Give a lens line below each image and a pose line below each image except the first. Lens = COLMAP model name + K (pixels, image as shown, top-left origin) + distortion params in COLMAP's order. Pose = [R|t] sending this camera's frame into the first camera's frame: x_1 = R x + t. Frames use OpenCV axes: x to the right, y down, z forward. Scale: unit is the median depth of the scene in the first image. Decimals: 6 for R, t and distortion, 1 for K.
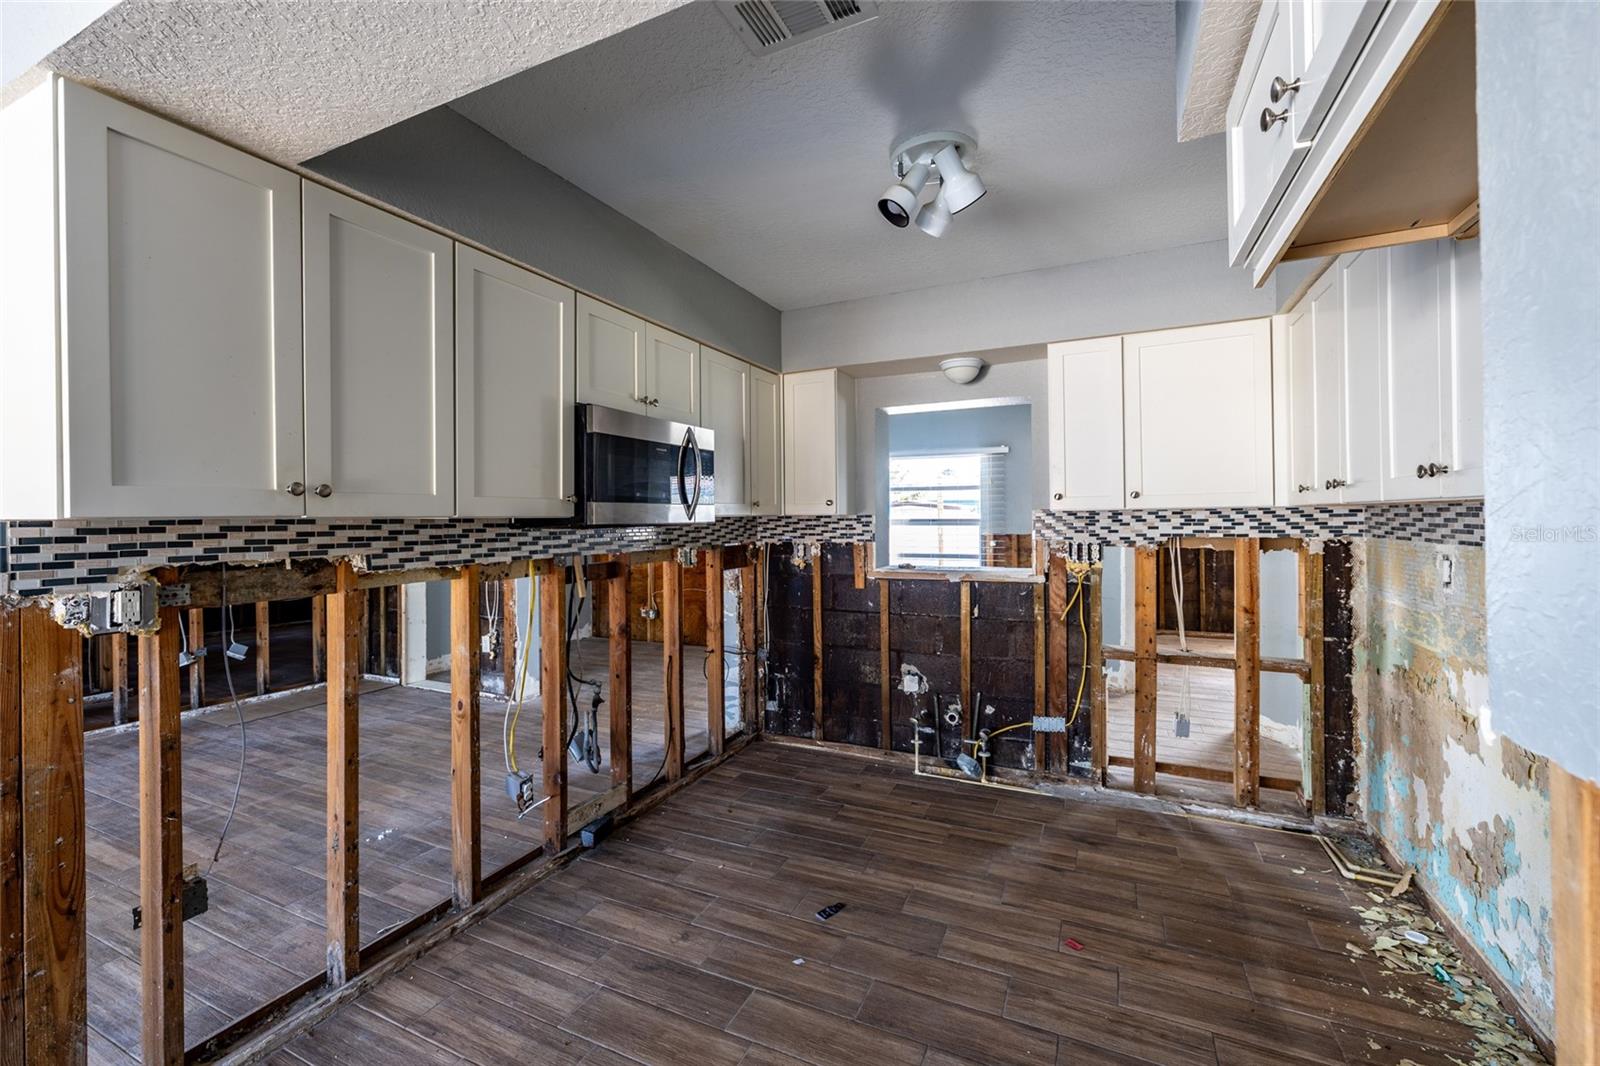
lens RADIAL K [[669.1, 0, 789.4], [0, 669.1, 520.7], [0, 0, 1]] dist [-0.001188, 0.002050]
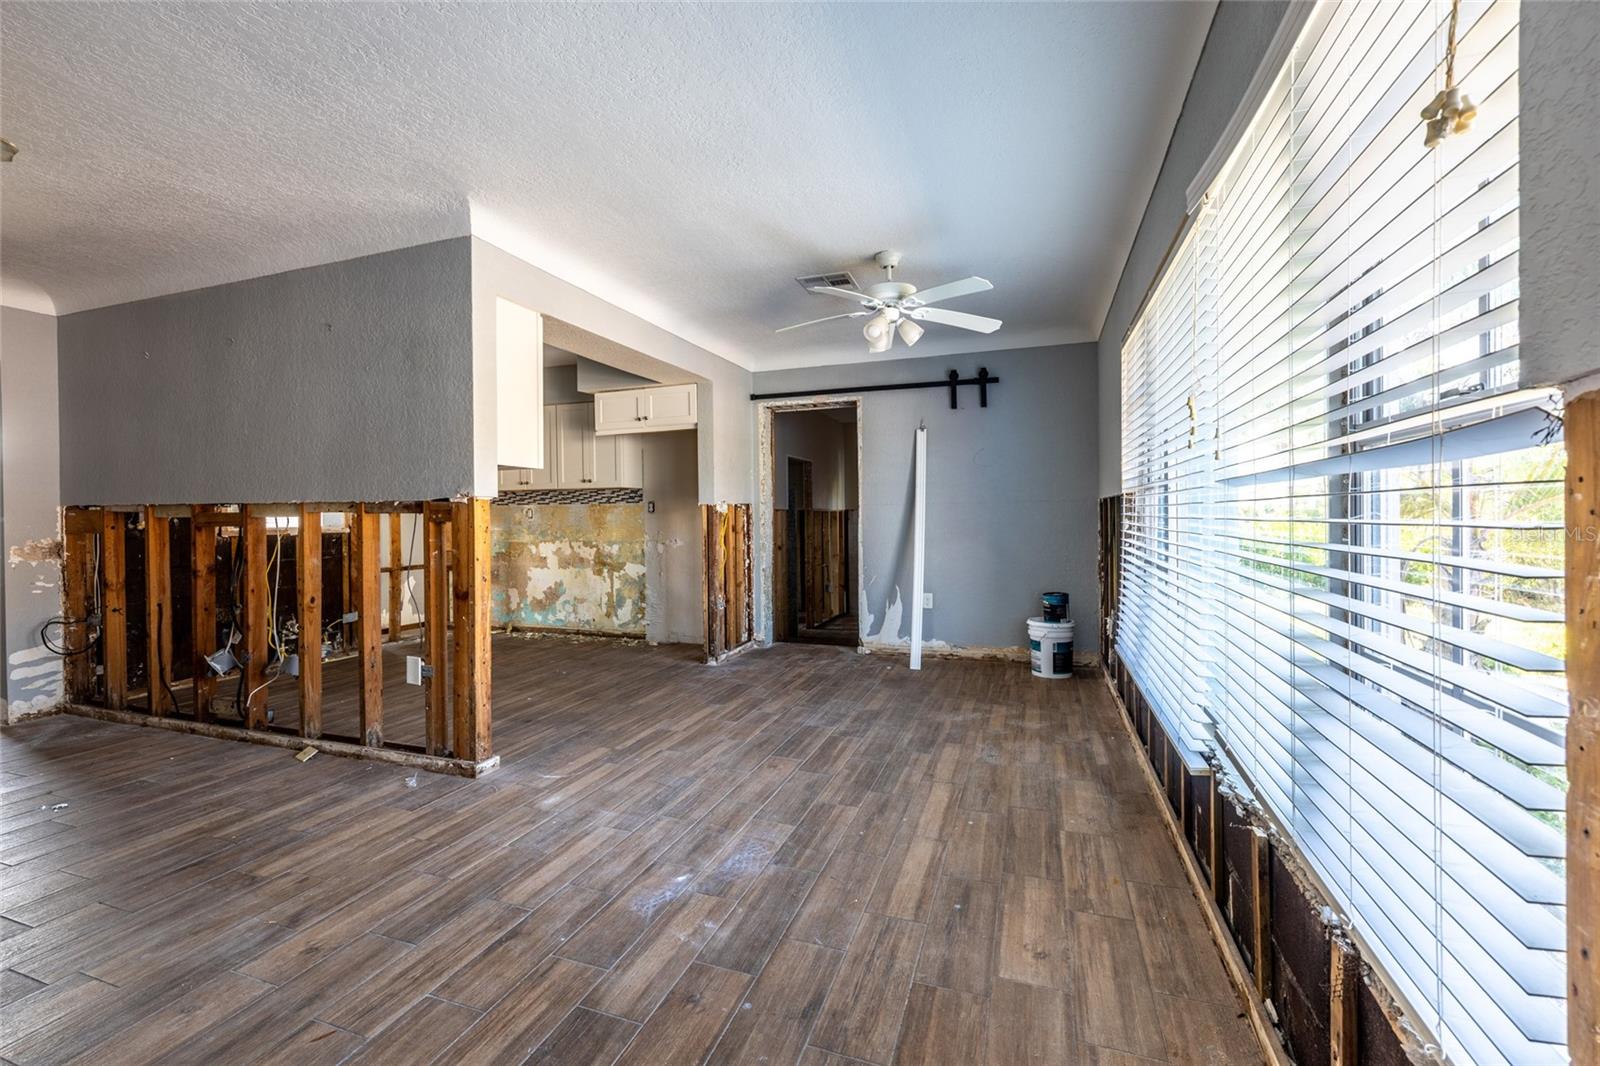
lens RADIAL K [[669.1, 0, 790.2], [0, 669.1, 521.9], [0, 0, 1]] dist [-0.001188, 0.002050]
pose [[-0.099617, 0.002147, 0.995024, -1.592700], [0.013631, 0.999907, -0.000793, 0.095677], [-0.994933, 0.013484, -0.099637, 0.086280]]
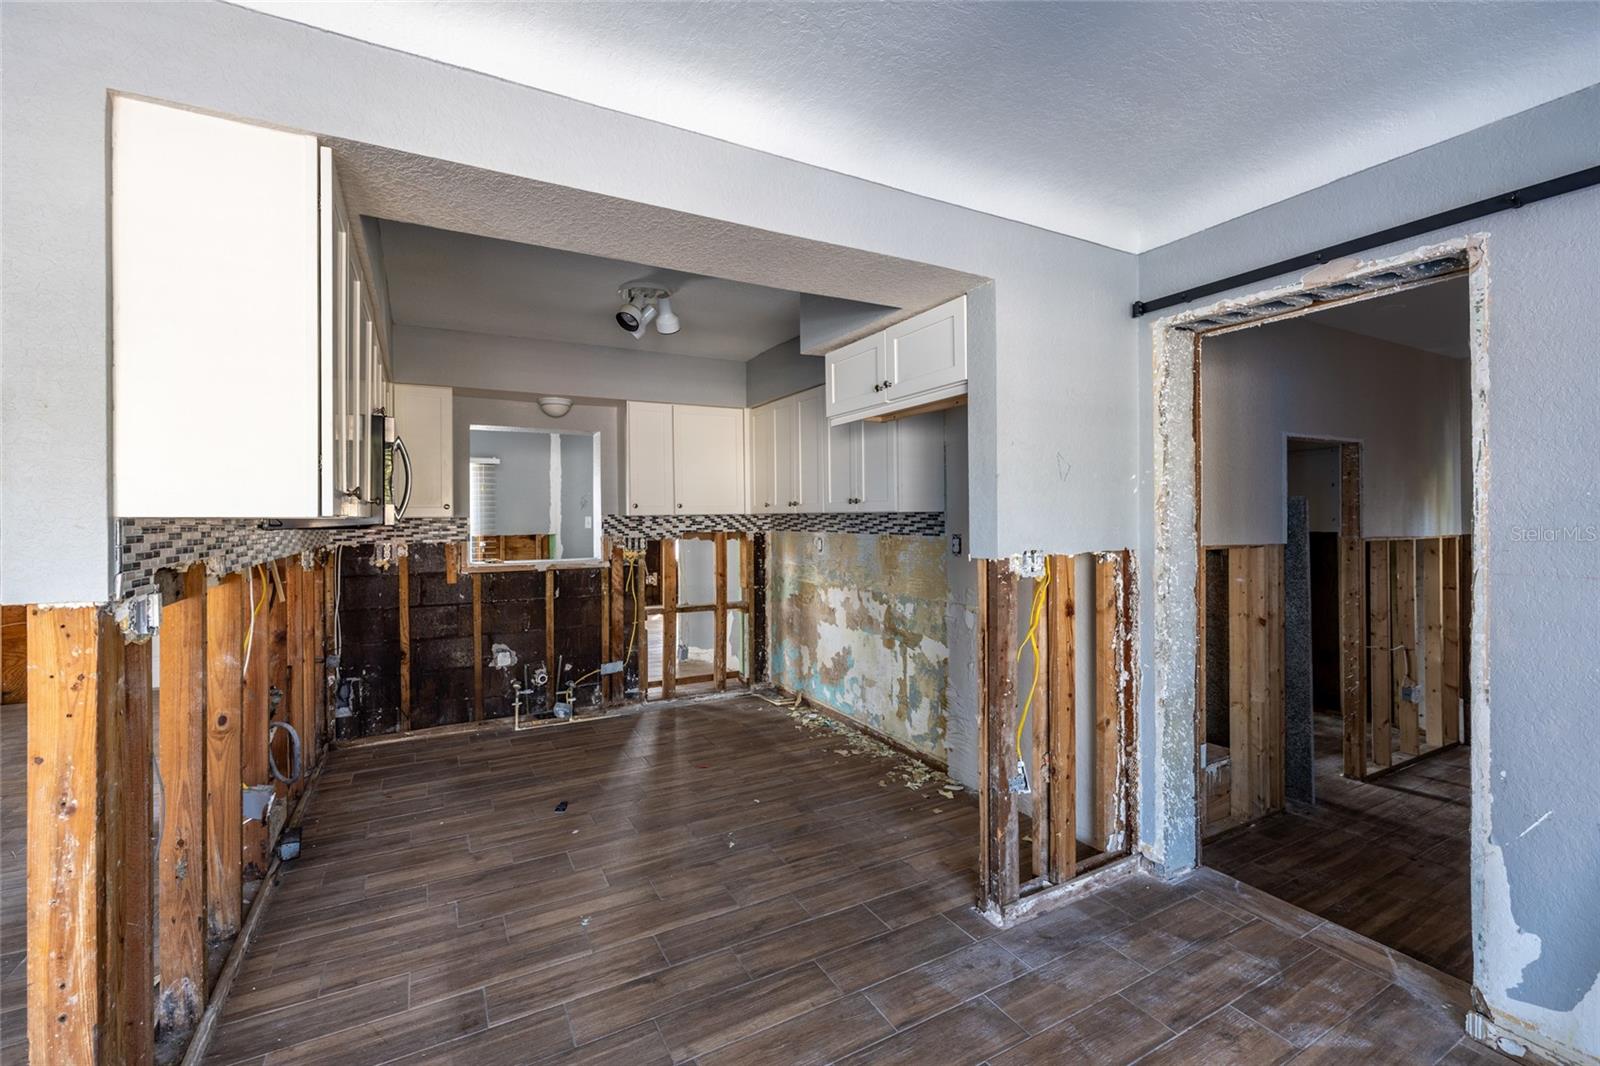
lens RADIAL K [[669.1, 0, 790.4], [0, 669.1, 519.6], [0, 0, 1]] dist [-0.001188, 0.002050]
pose [[0.585688, 0.003272, 0.810530, -0.610300], [0.003249, 0.999974, -0.006384, 0.004956], [-0.810530, 0.006373, 0.585662, -0.144030]]
